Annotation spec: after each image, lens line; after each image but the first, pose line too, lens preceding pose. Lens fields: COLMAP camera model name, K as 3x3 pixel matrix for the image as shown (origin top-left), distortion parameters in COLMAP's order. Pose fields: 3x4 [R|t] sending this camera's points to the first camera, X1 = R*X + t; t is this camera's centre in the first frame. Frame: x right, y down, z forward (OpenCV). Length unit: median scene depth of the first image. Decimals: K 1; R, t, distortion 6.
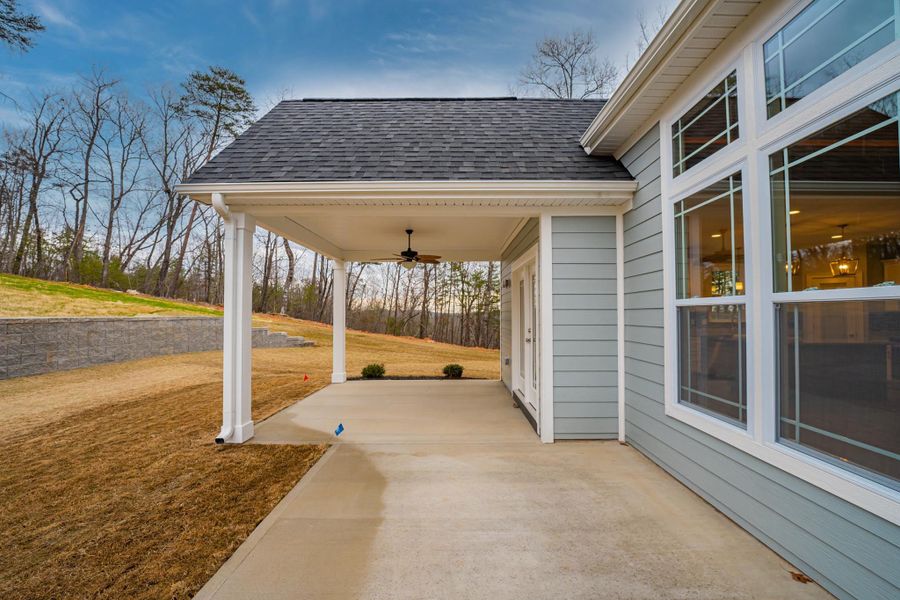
lens RADIAL K [[369.4, 0, 450.5], [0, 369.4, 304.4], [0, 0, 1]] dist [-0.024018, 0.001207]
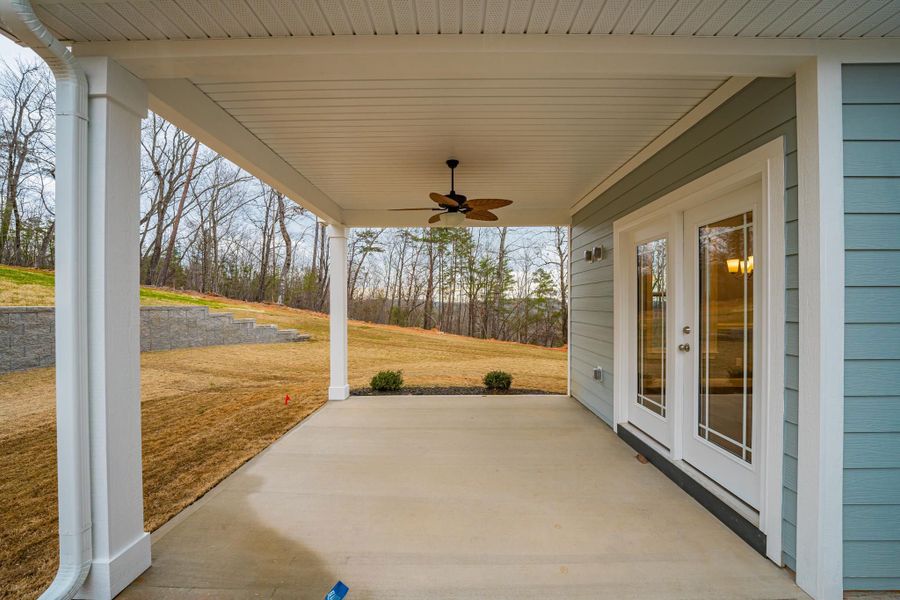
lens RADIAL K [[369.4, 0, 450.5], [0, 369.4, 304.4], [0, 0, 1]] dist [-0.024018, 0.001207]
pose [[0.999991, -0.000827, -0.004099, -0.015423], [0.000945, 0.999588, 0.028689, 0.001995], [0.004074, -0.028692, 0.999580, 0.053862]]
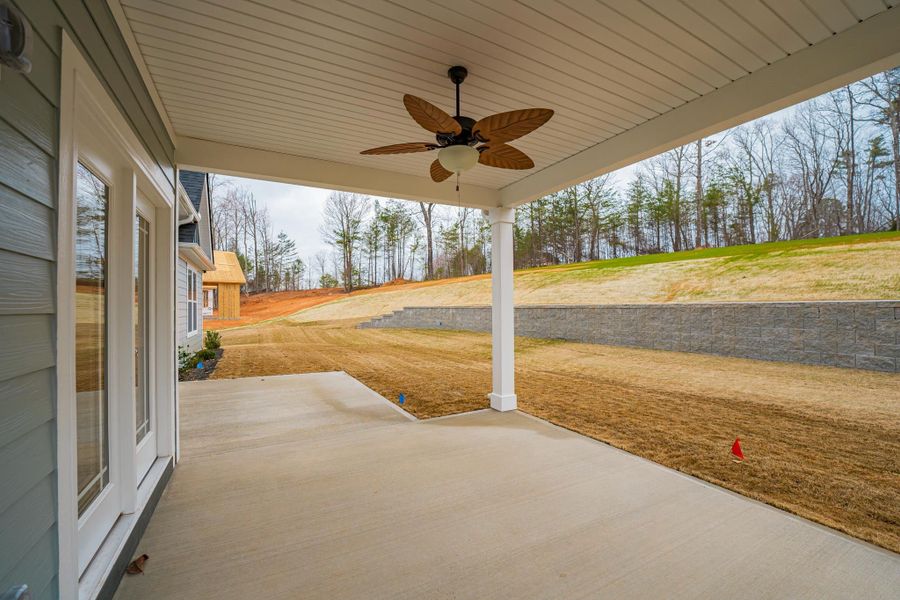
lens RADIAL K [[369.4, 0, 450.5], [0, 369.4, 304.4], [0, 0, 1]] dist [-0.024018, 0.001207]
pose [[-0.868954, 0.000433, -0.494893, 0.012838], [0.016615, 0.999461, -0.028299, 0.007005], [0.494614, -0.032813, -0.868493, 0.181112]]
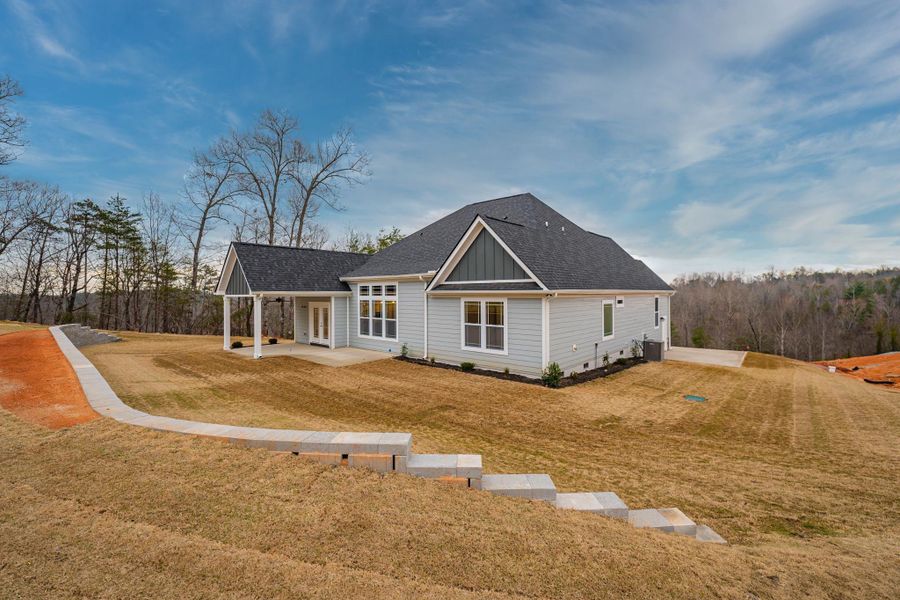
lens RADIAL K [[369.4, 0, 450.5], [0, 369.4, 304.4], [0, 0, 1]] dist [-0.024018, 0.001207]
pose [[0.649791, -0.023626, 0.759746, -0.195612], [-0.016410, 0.998848, 0.045097, -0.034024], [-0.759936, -0.041771, 0.648654, -0.262335]]
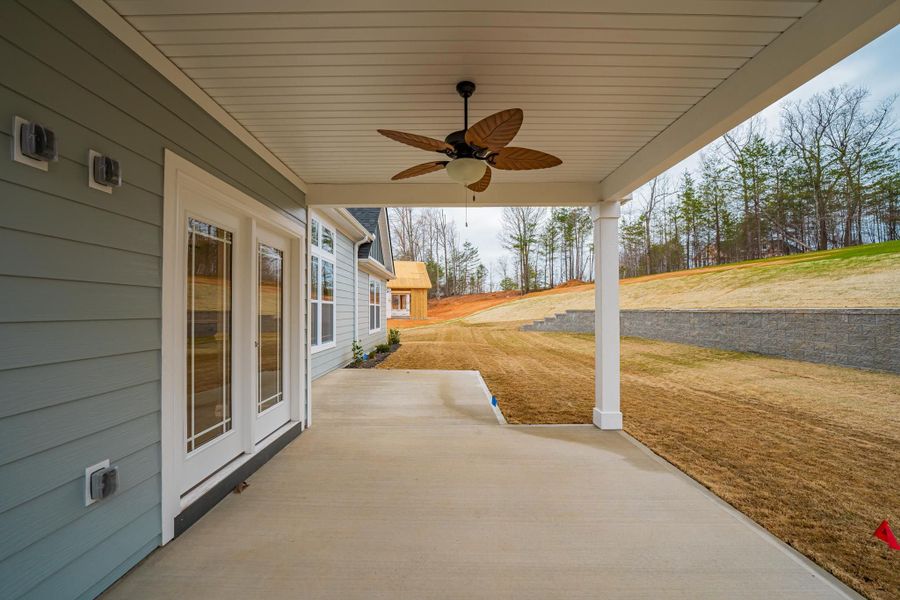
lens RADIAL K [[369.4, 0, 450.5], [0, 369.4, 304.4], [0, 0, 1]] dist [-0.024018, 0.001207]
pose [[-0.999772, -0.000770, -0.021353, -0.011095], [0.000037, 0.999286, -0.037792, 0.006467], [0.021366, -0.037784, -0.999057, 0.190220]]
